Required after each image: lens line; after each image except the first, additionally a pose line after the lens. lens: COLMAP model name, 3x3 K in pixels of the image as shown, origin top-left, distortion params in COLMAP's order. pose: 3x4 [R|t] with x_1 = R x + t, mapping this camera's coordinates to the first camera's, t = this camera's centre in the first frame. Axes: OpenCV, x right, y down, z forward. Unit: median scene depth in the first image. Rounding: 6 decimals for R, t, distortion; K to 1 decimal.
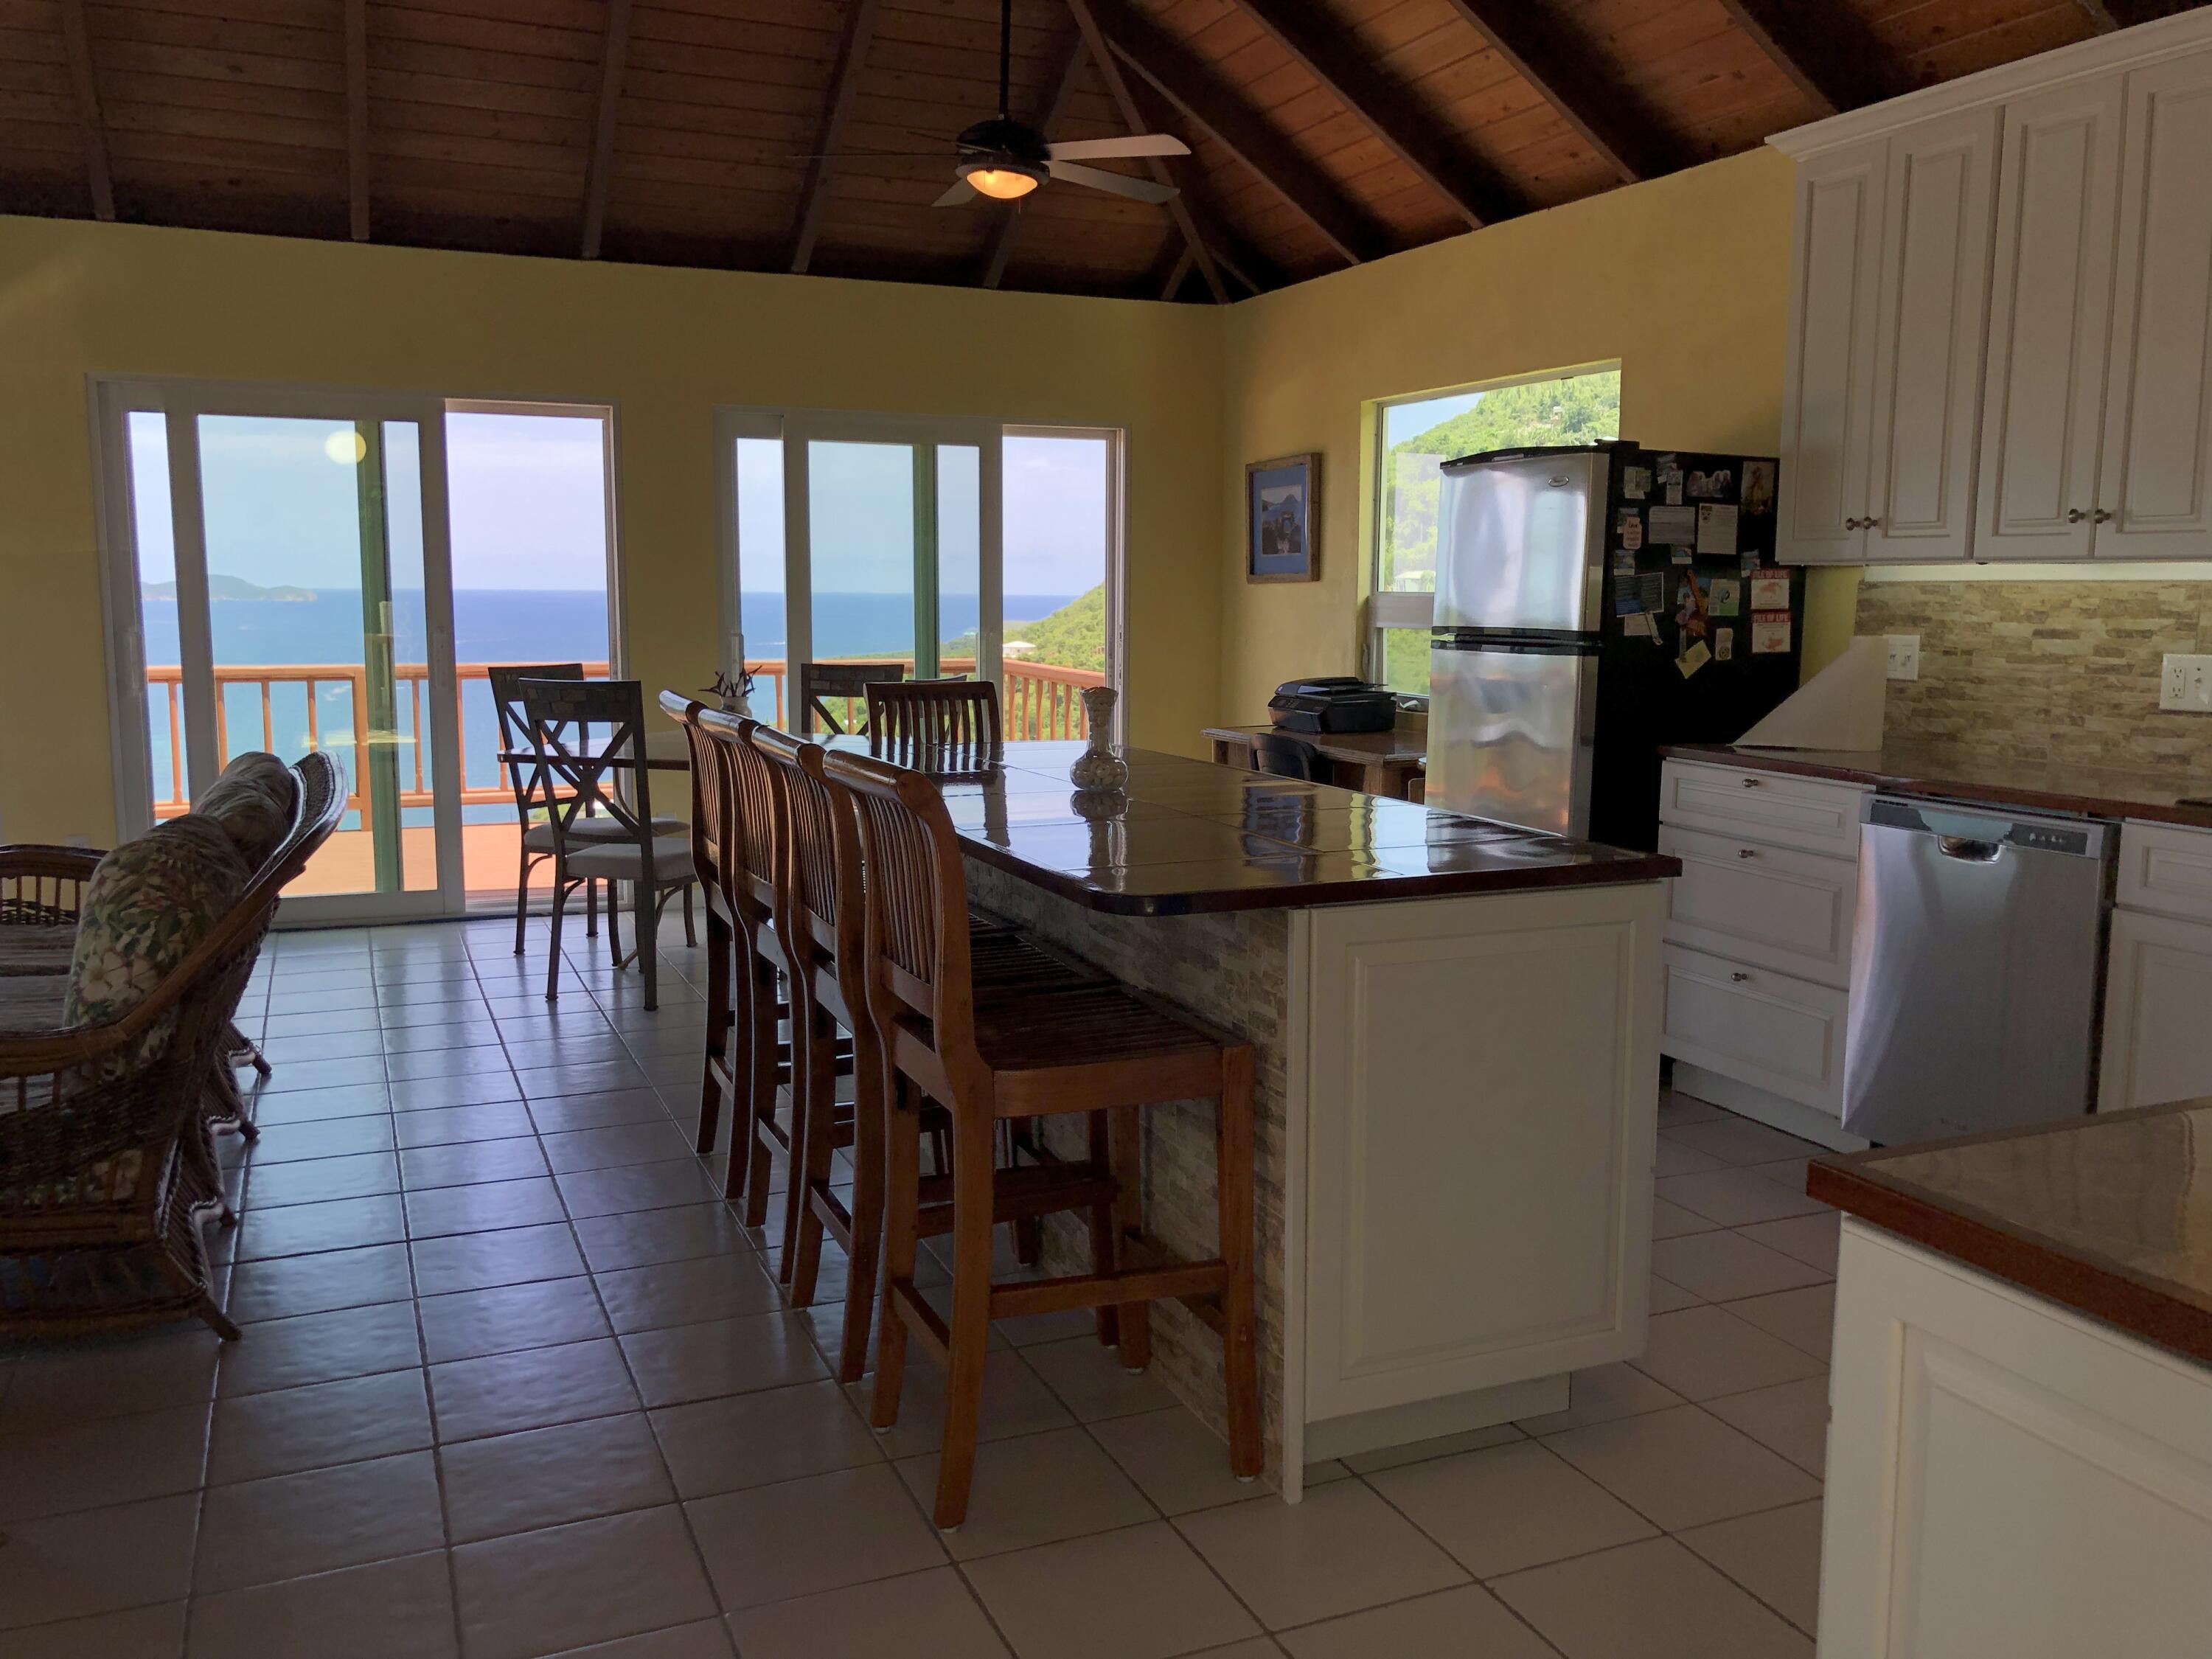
lens RADIAL K [[1820.4, 0, 1097.7], [0, 1820.4, 825.6], [0, 0, 1]] dist [0.028661, -0.017068]
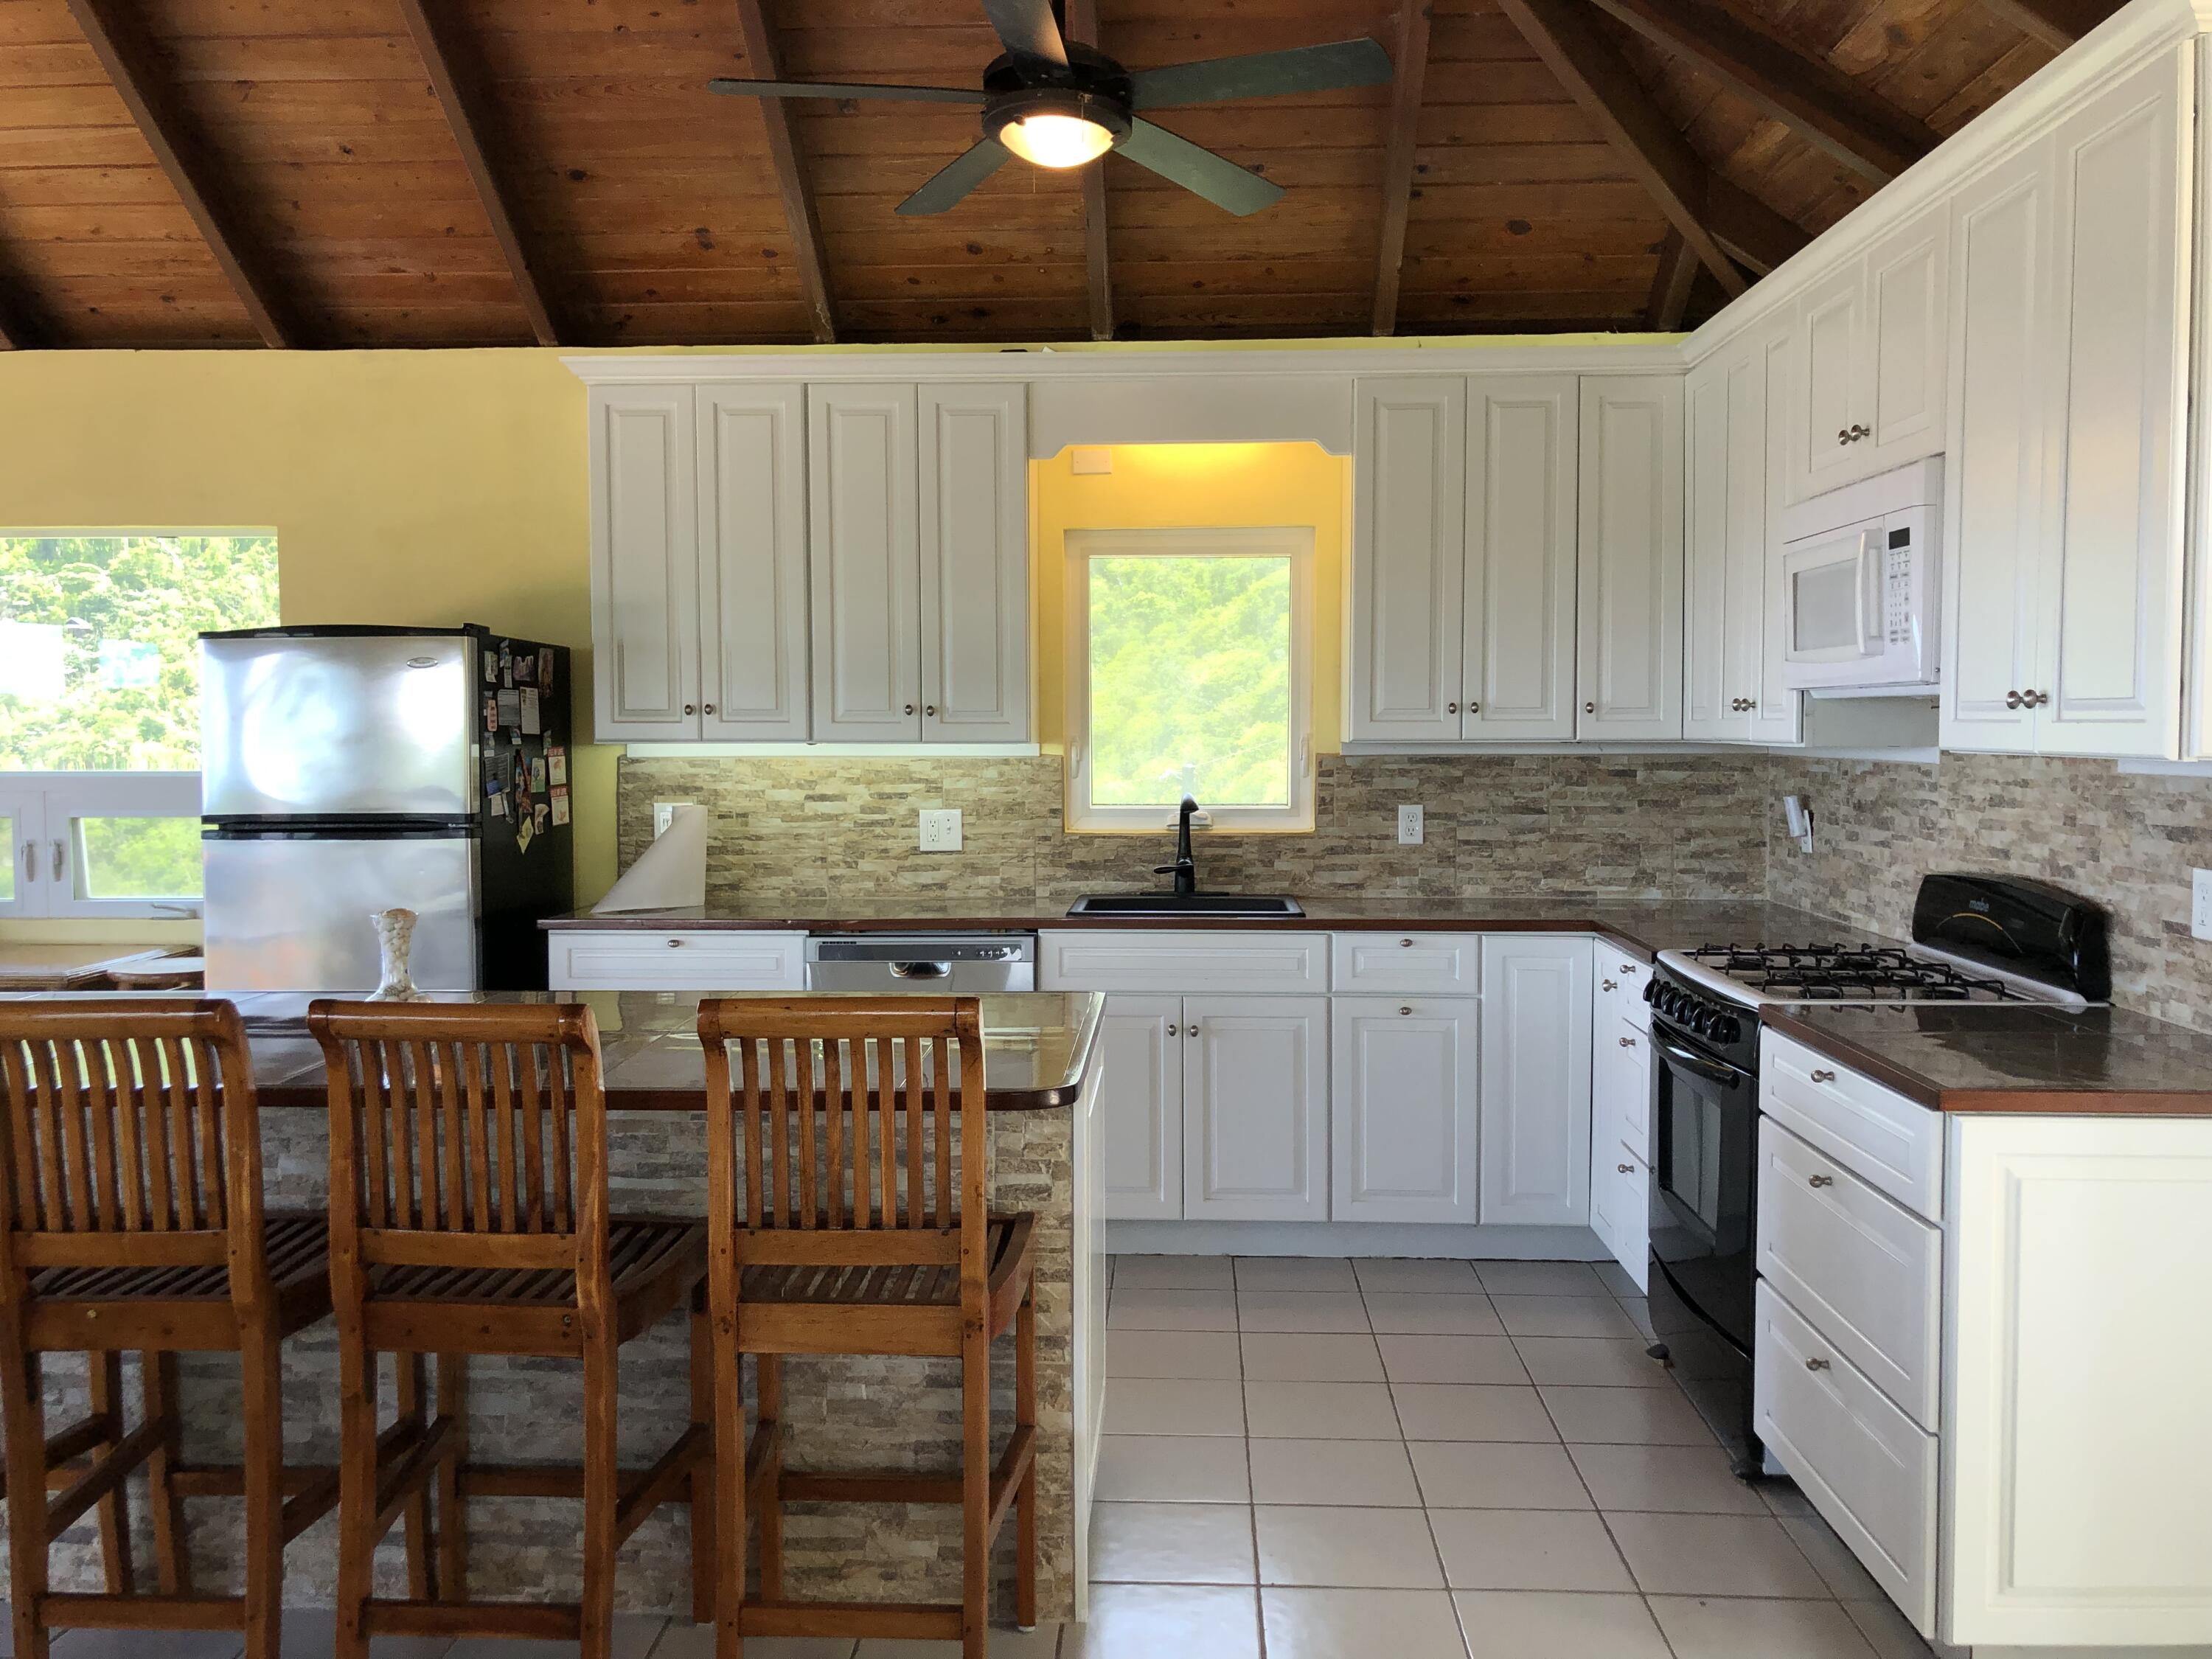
lens RADIAL K [[1820.4, 0, 1099.5], [0, 1820.4, 838.1], [0, 0, 1]] dist [0.028661, -0.017068]
pose [[0.425834, -0.063790, 0.902550, -0.537148], [0.125708, 0.992008, 0.010802, -0.067267], [-0.896026, 0.108858, 0.430449, 0.294739]]
